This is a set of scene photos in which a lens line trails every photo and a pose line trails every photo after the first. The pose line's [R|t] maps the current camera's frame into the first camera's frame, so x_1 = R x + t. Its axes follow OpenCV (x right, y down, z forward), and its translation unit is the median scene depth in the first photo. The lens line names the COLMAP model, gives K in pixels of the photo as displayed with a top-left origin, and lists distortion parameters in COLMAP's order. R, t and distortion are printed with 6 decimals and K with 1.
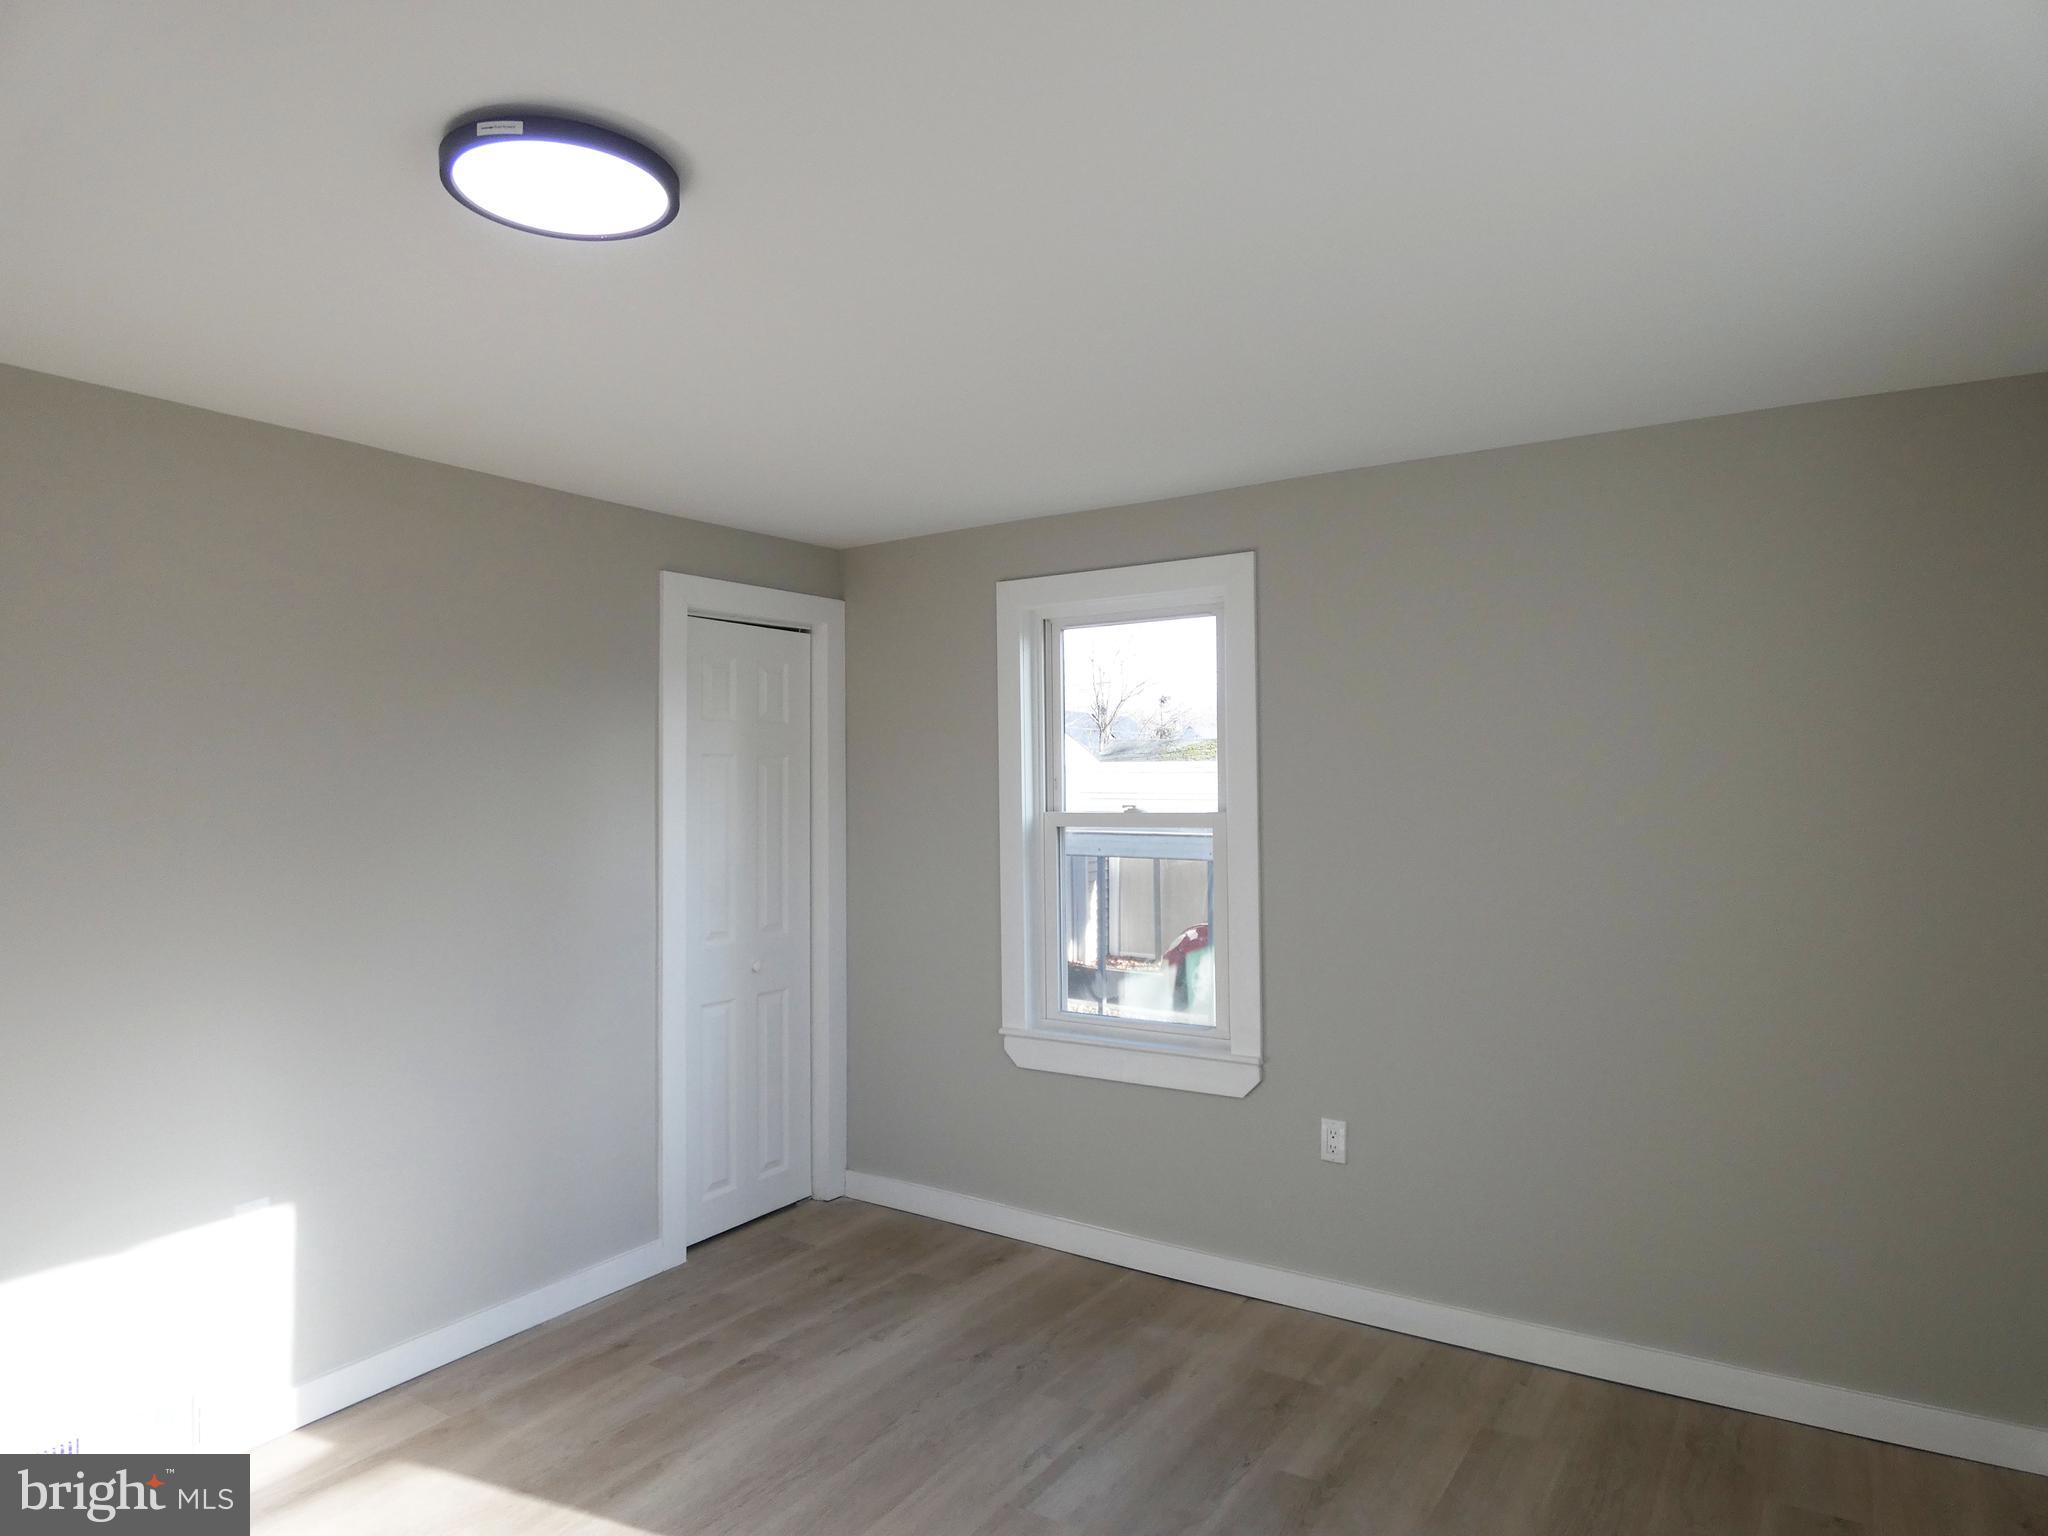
lens RADIAL K [[1228.5, 0, 1024.0], [0, 1228.5, 768.0], [0, 0, 1]] dist [-0.001732, 0.000263]
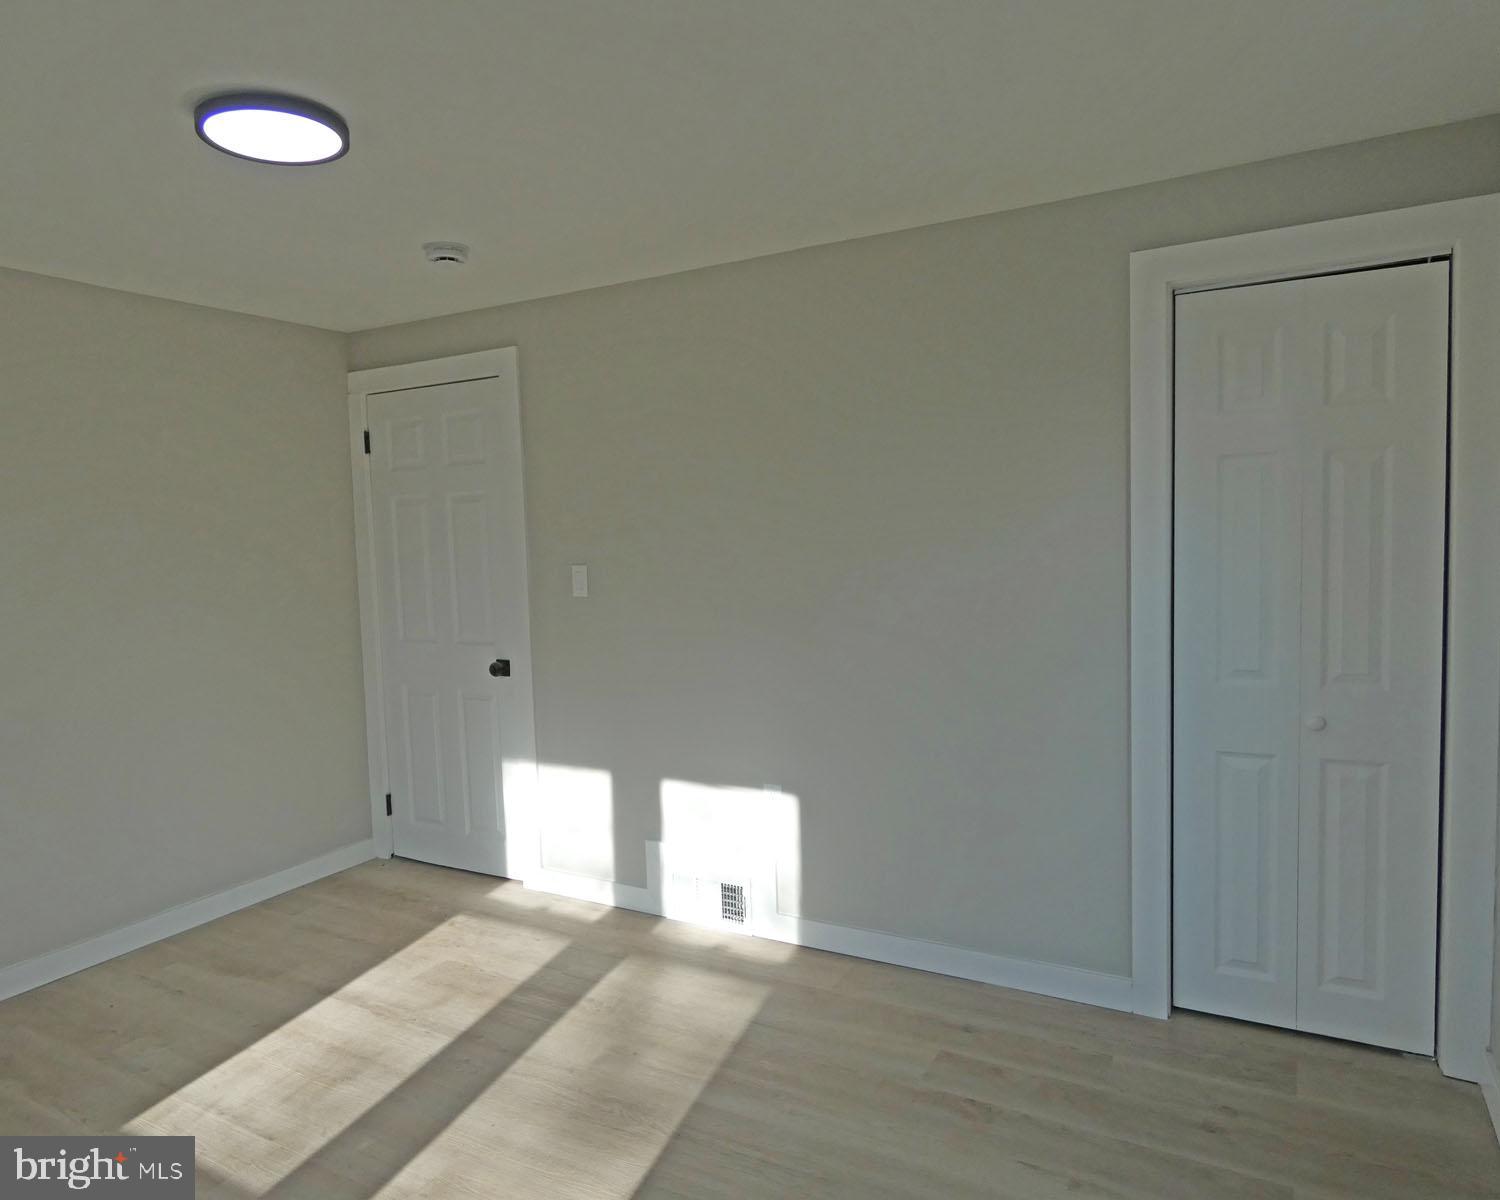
lens RADIAL K [[995.1, 0, 708.0], [0, 995.1, 600.1], [0, 0, 1]] dist [0.000515, -0.002837]
pose [[0.033540, 0.081245, -0.996130, 0.493917], [0.051569, 0.995222, 0.082908, 0.015151], [0.998106, -0.054151, 0.029190, 0.763906]]
